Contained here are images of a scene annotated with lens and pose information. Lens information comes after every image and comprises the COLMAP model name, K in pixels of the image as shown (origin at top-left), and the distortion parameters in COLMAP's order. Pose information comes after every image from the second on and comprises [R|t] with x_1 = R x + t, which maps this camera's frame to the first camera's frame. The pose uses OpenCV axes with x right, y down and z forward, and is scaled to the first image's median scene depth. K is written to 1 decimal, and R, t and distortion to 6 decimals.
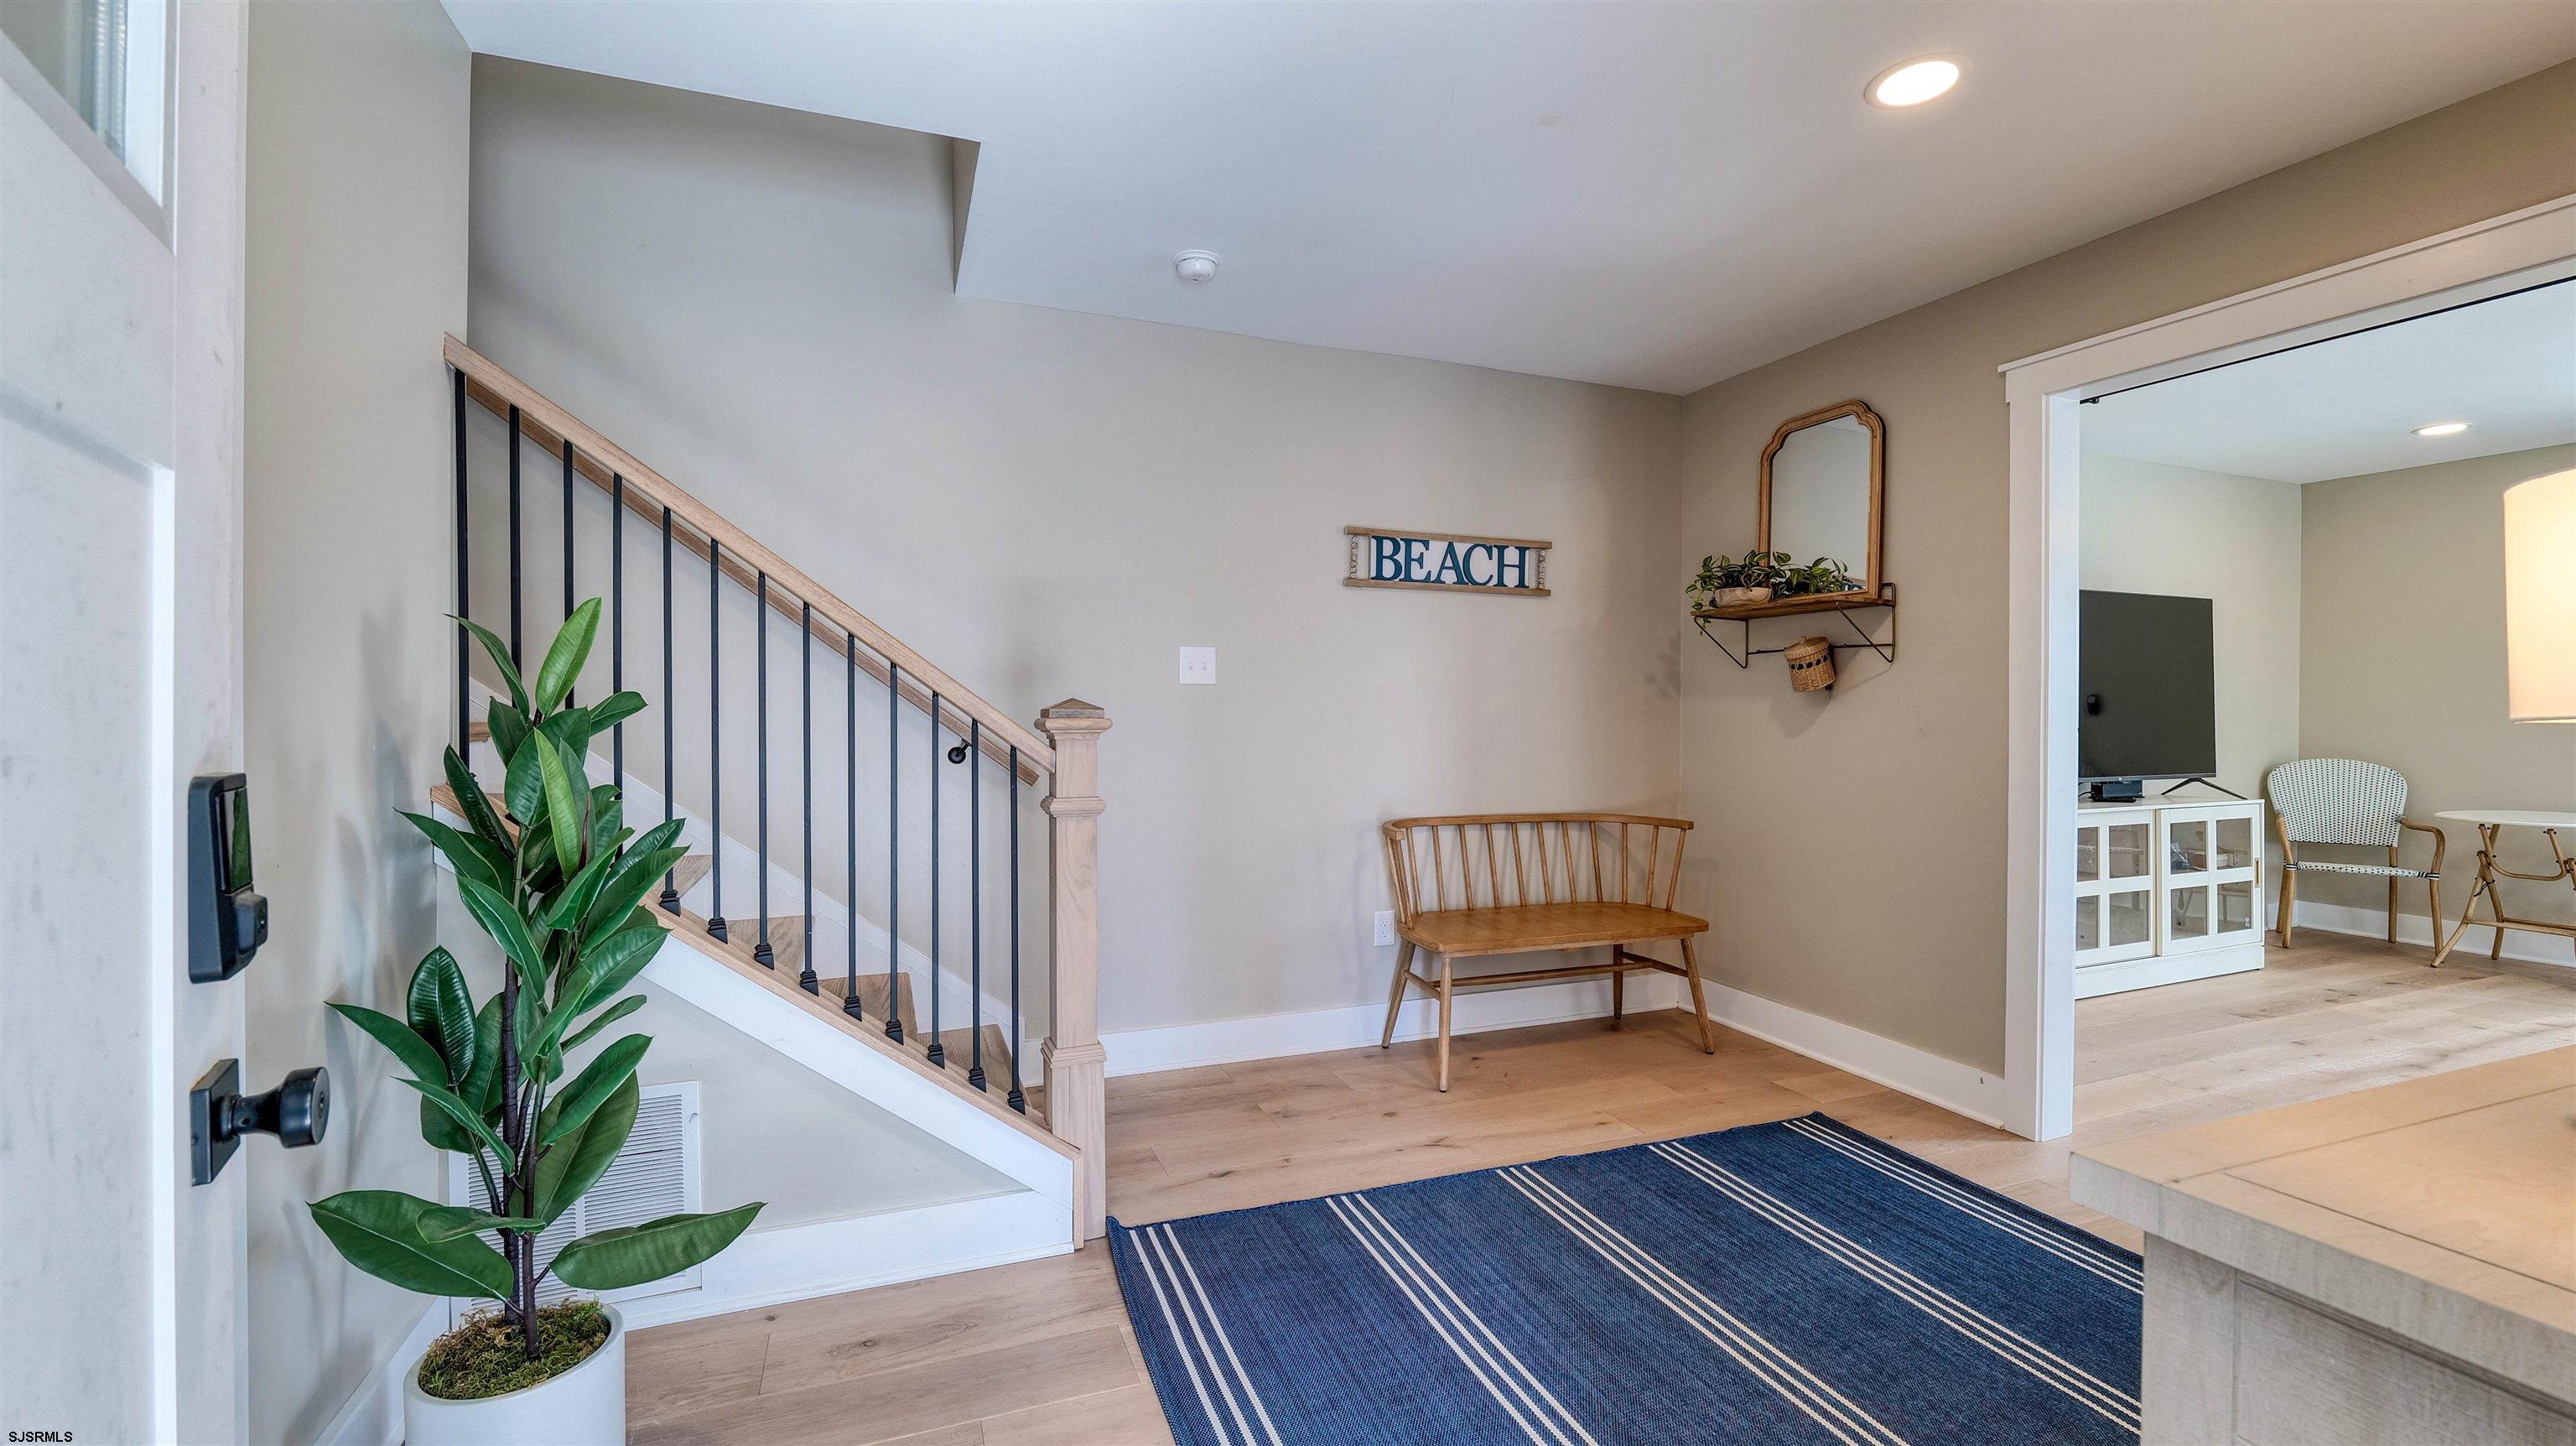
lens RADIAL K [[1045.4, 0, 1273.6], [0, 1045.4, 714.4], [0, 0, 1]] dist [-0.012617, 0.000284]
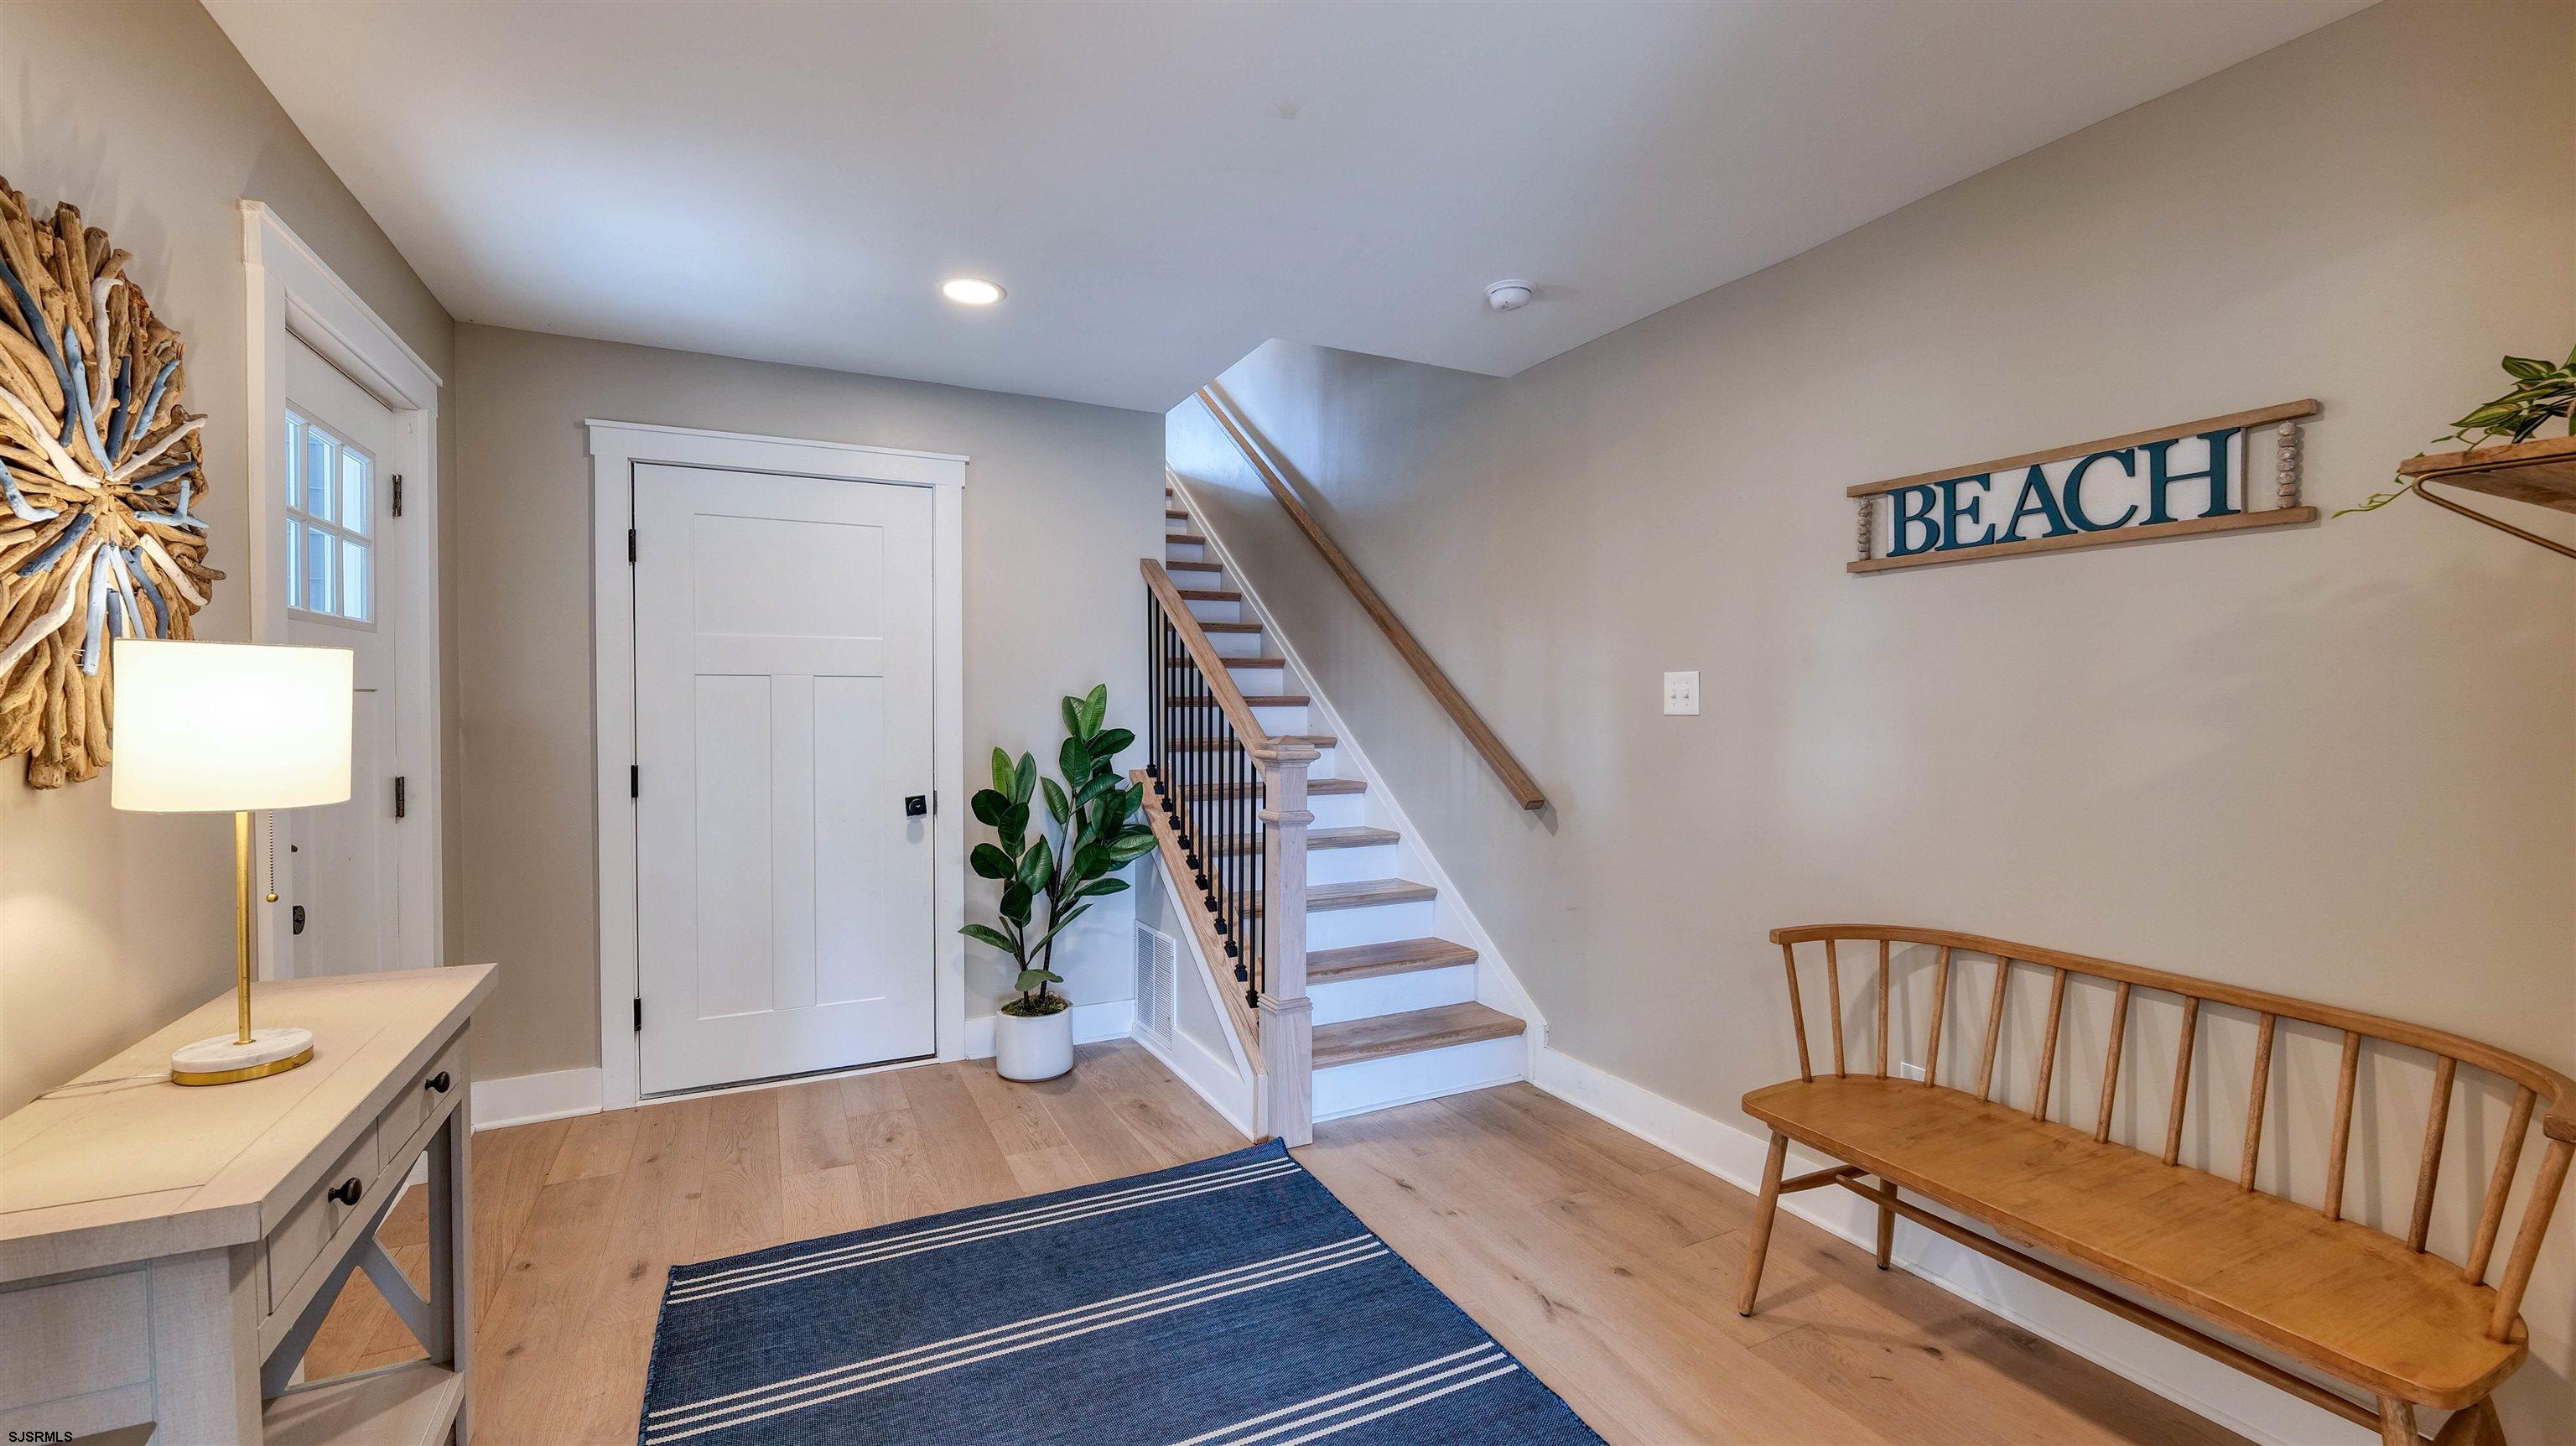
lens RADIAL K [[1045.4, 0, 1276.8], [0, 1045.4, 720.0], [0, 0, 1]] dist [-0.012617, 0.000284]
pose [[0.100789, 0.014157, -0.994807, 0.676540], [-0.005797, 0.999890, 0.013642, -0.031321], [0.994891, 0.004392, 0.100860, 0.522942]]
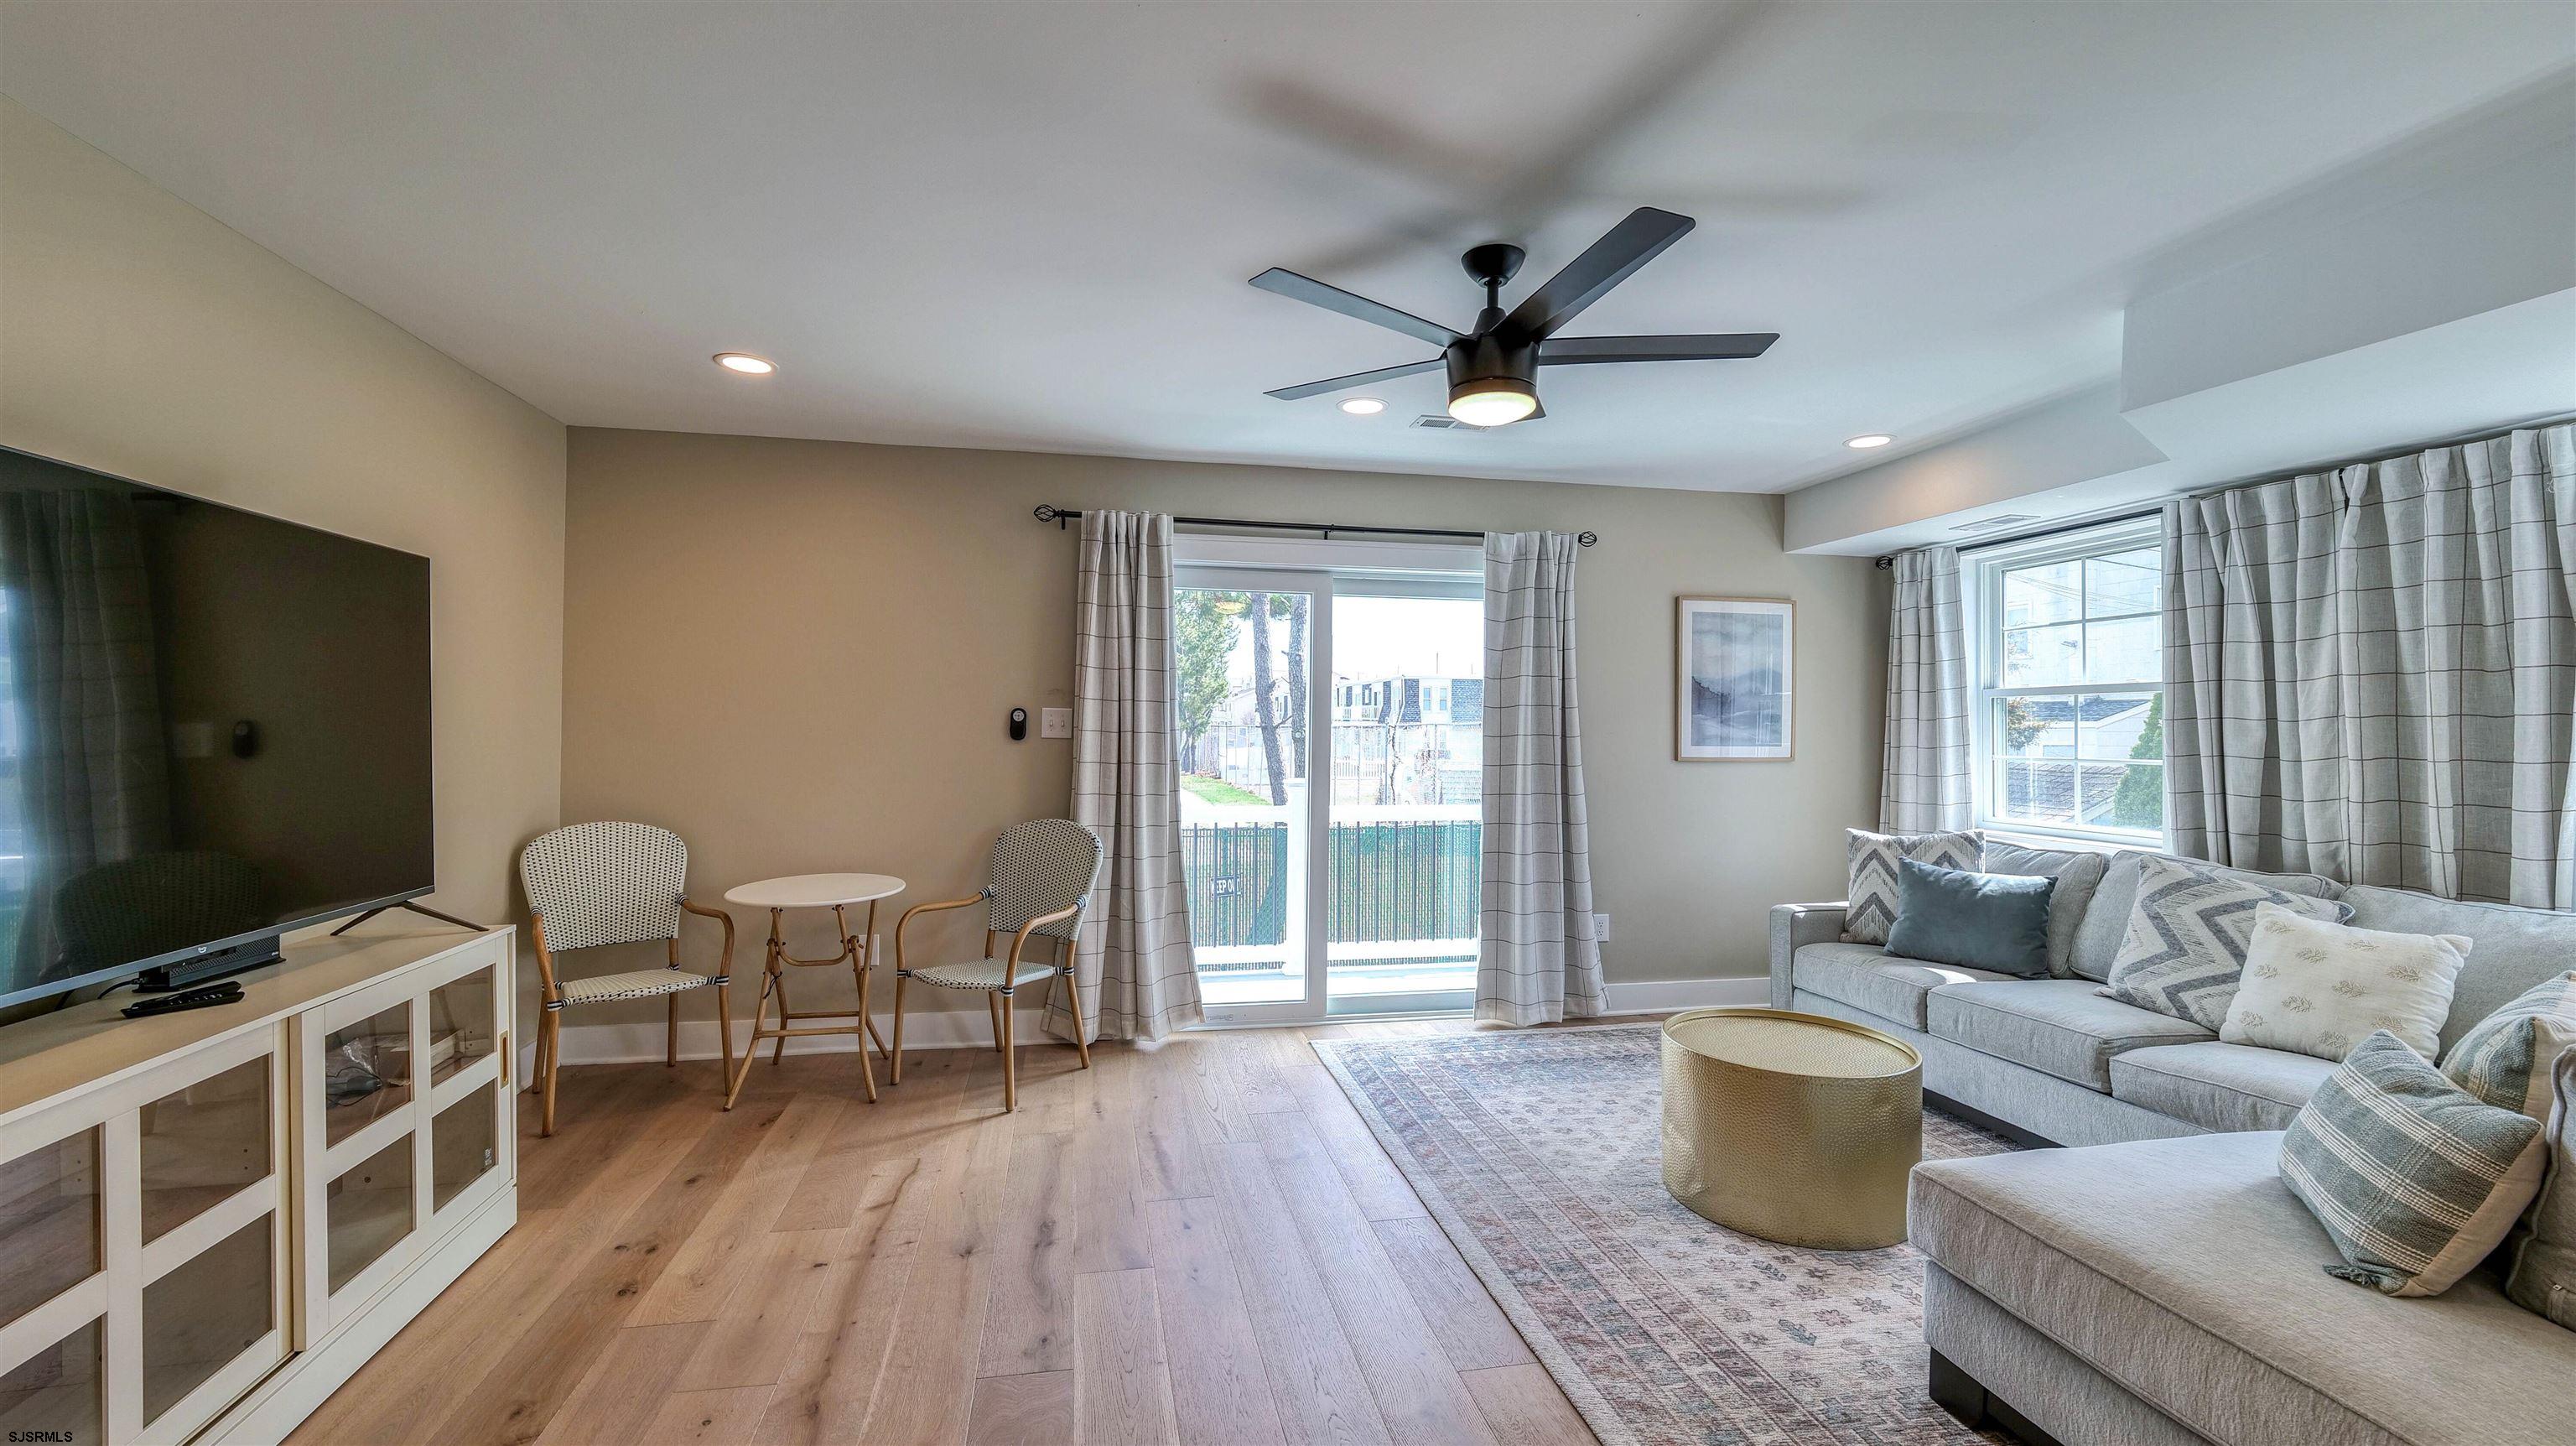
lens RADIAL K [[1045.4, 0, 1267.2], [0, 1045.4, 727.1], [0, 0, 1]] dist [-0.012617, 0.000284]
pose [[0.178881, -0.001072, 0.983870, 0.581686], [-0.002475, 0.999996, 0.001540, -0.032494], [-0.983868, -0.002710, 0.178878, 0.605913]]
